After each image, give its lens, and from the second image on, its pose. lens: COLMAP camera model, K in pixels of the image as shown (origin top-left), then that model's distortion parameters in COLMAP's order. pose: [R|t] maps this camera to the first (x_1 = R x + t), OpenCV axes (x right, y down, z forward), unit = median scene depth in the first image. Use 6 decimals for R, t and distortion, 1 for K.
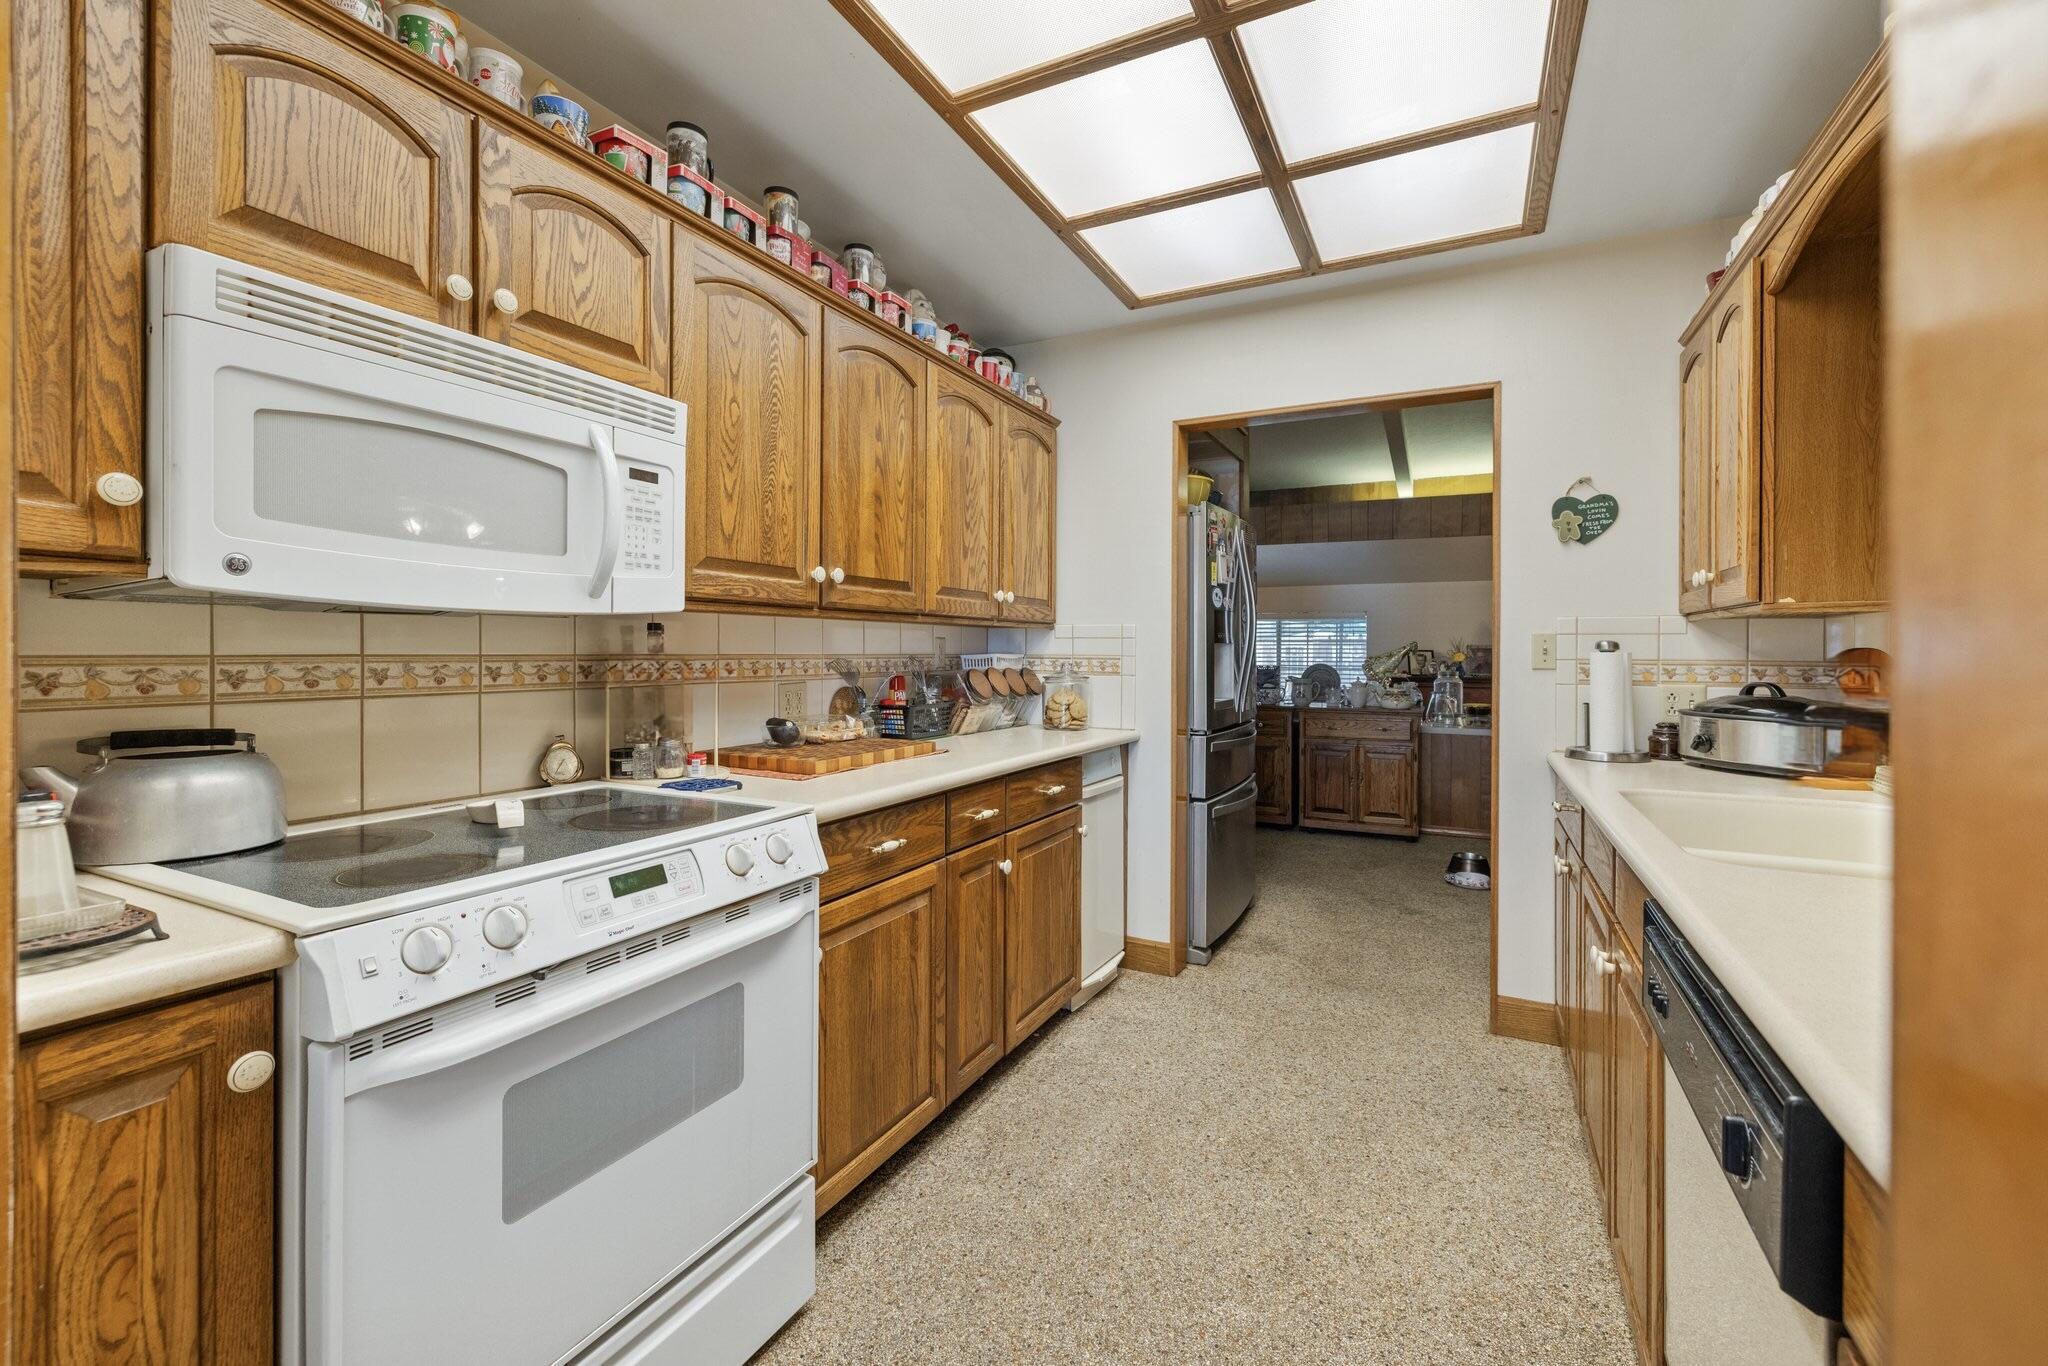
lens RADIAL K [[852.0, 0, 1036.1], [0, 852.0, 652.9], [0, 0, 1]] dist [0.001762, 0.000474]
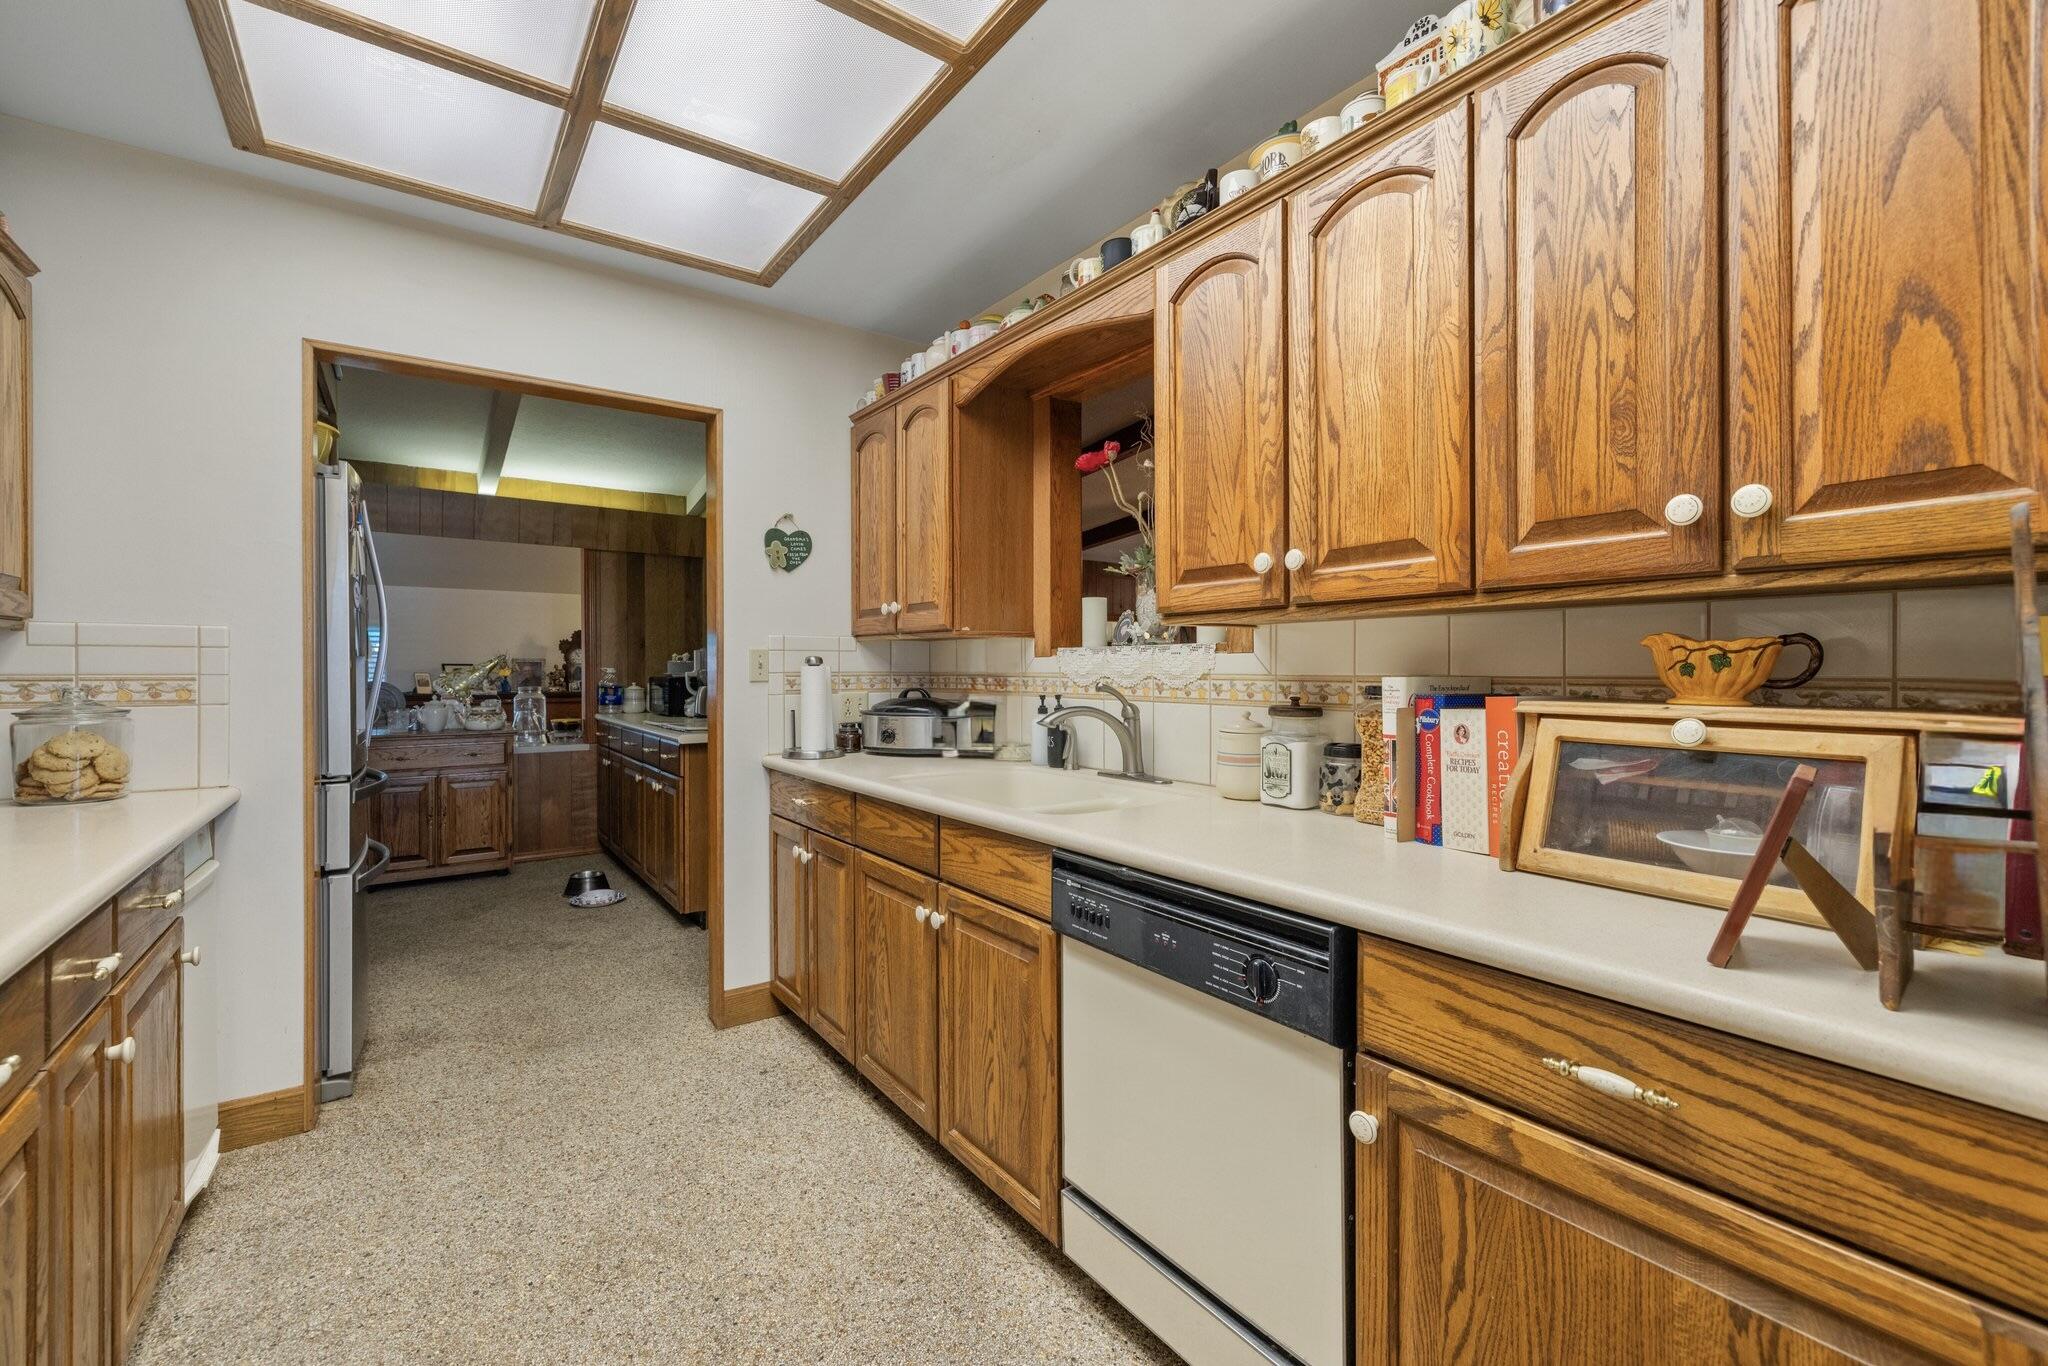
lens RADIAL K [[852.0, 0, 1018.5], [0, 852.0, 667.1], [0, 0, 1]] dist [0.001762, 0.000474]
pose [[0.469963, -0.005297, 0.882670, -0.200142], [0.004378, 0.999984, 0.003670, -0.002060], [-0.882675, 0.002139, 0.469978, 0.166843]]
